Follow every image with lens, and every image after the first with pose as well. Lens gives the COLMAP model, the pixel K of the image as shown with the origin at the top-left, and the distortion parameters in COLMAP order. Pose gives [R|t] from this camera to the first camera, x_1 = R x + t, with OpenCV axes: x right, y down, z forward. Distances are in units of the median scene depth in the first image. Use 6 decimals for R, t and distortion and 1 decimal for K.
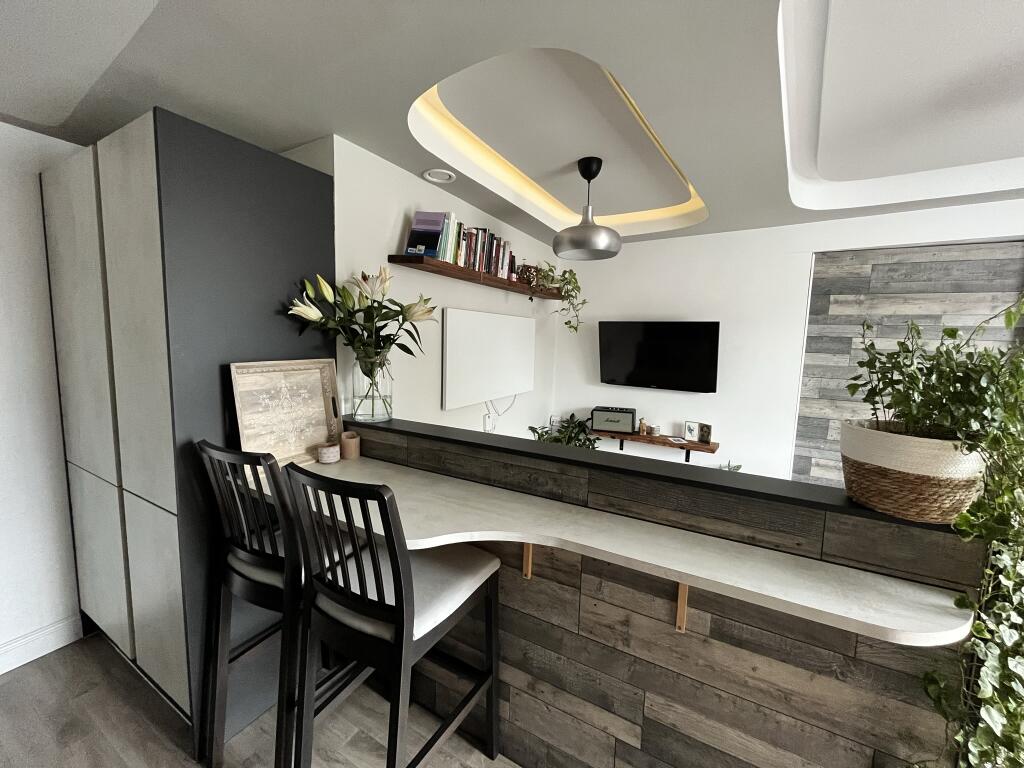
lens RADIAL K [[414.8, 0, 511.9], [0, 414.8, 381.0], [0, 0, 1]] dist [-0.002399, -0.000708]
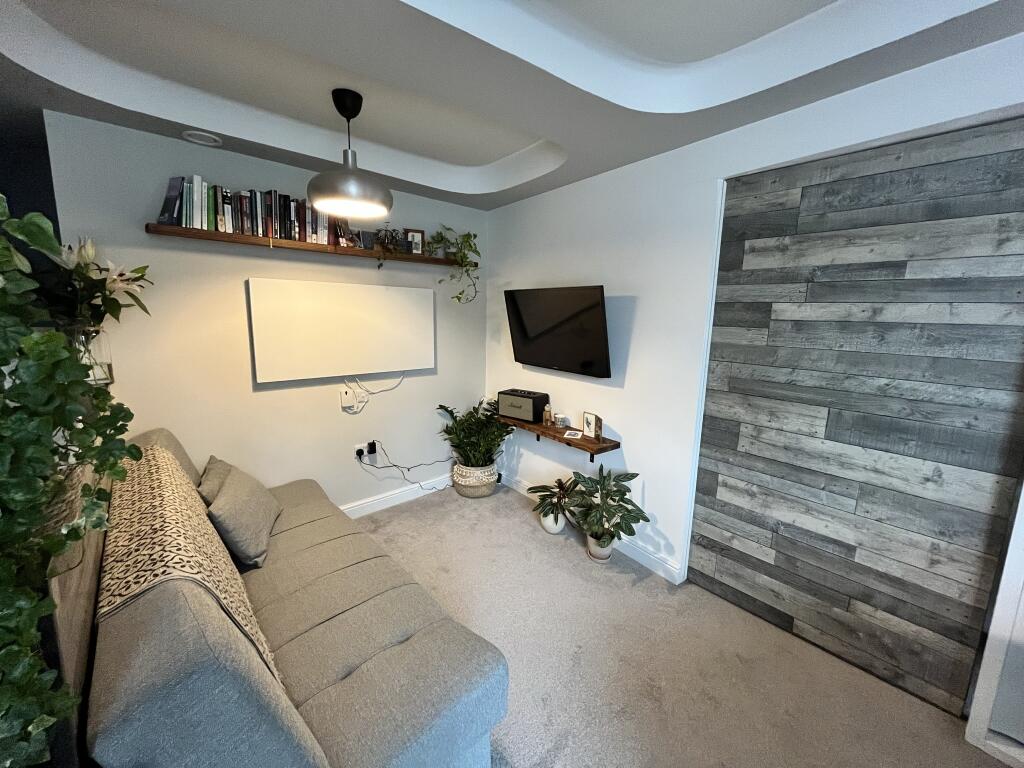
lens RADIAL K [[414.8, 0, 511.9], [0, 414.8, 381.0], [0, 0, 1]] dist [-0.002399, -0.000708]
pose [[0.945662, 0.044910, -0.322035, 0.661169], [-0.029822, 0.998221, 0.051636, -0.001180], [0.323781, -0.039226, 0.945319, 0.233857]]
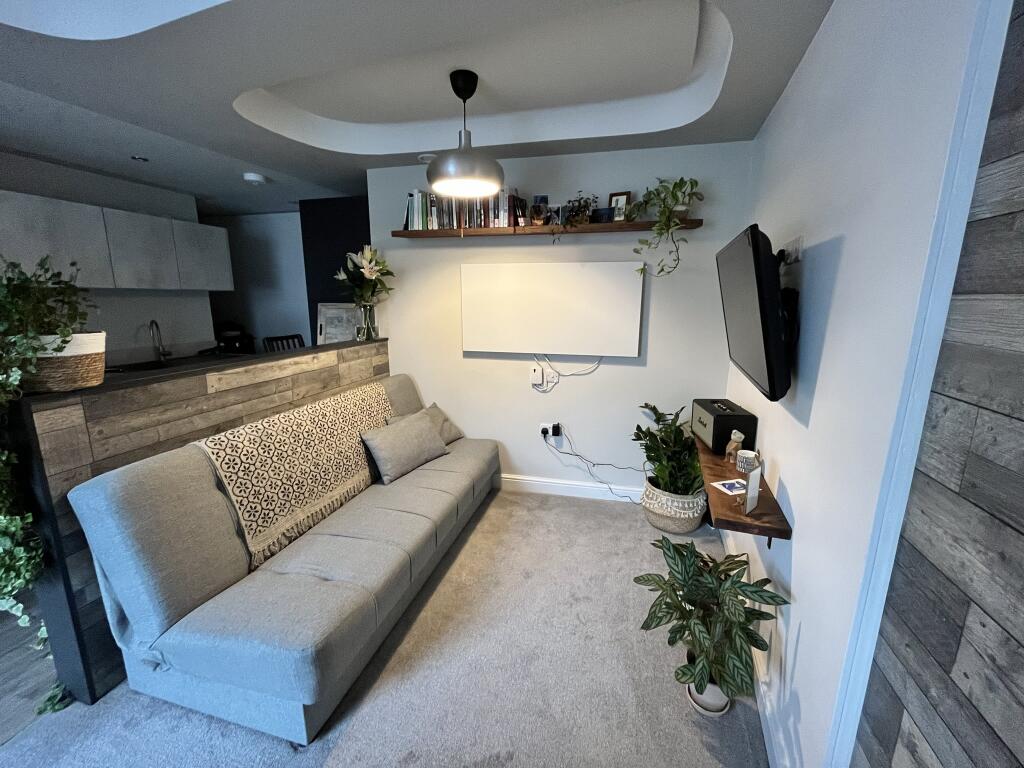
lens RADIAL K [[414.8, 0, 511.9], [0, 414.8, 381.0], [0, 0, 1]] dist [-0.002399, -0.000708]
pose [[0.245856, 0.167488, -0.954727, 0.947233], [-0.100223, 0.984072, 0.146827, -0.029966], [0.964111, 0.059588, 0.258726, 0.745003]]
